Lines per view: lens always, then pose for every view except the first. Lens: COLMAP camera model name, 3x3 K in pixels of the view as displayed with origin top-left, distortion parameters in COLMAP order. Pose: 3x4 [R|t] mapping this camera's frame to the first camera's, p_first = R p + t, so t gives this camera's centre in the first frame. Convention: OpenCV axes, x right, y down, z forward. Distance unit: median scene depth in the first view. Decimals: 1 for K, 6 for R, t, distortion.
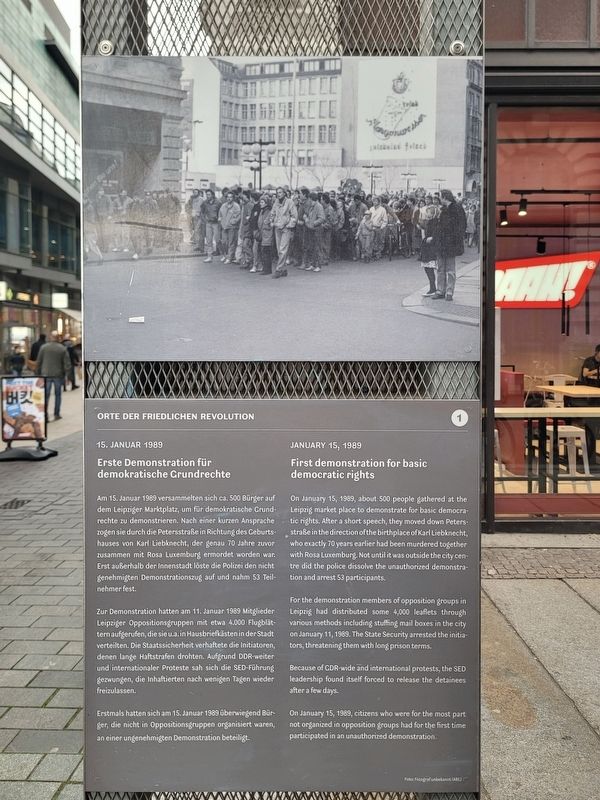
lens RADIAL K [[659.4, 0, 298.2], [0, 659.4, 350.8], [0, 0, 1]] dist [-0.000619, -0.004488]
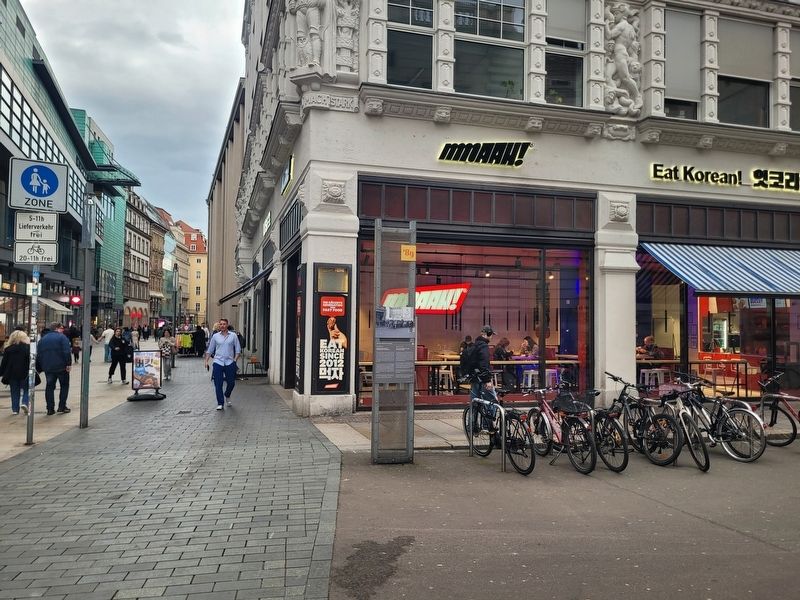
lens RADIAL K [[619.2, 0, 400.0], [0, 619.2, 300.0], [0, 0, 1]] dist [0.027644, -0.010687]
pose [[0.963897, 0.022226, 0.265345, -0.220587], [-0.006489, 0.998175, -0.060041, 0.000572], [-0.266196, 0.056152, 0.962282, -0.722260]]
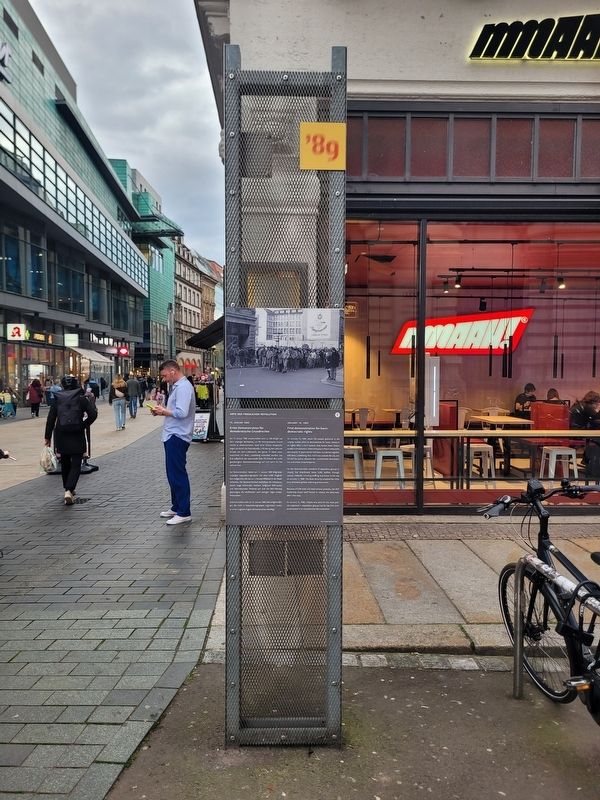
lens RADIAL K [[619.2, 0, 300.0], [0, 619.2, 400.0], [0, 0, 1]] dist [0.027644, -0.010687]
pose [[0.999811, 0.003399, 0.019161, -0.000708], [-0.003822, 0.999749, 0.022067, -0.004081], [-0.019081, -0.022136, 0.999573, -0.200553]]
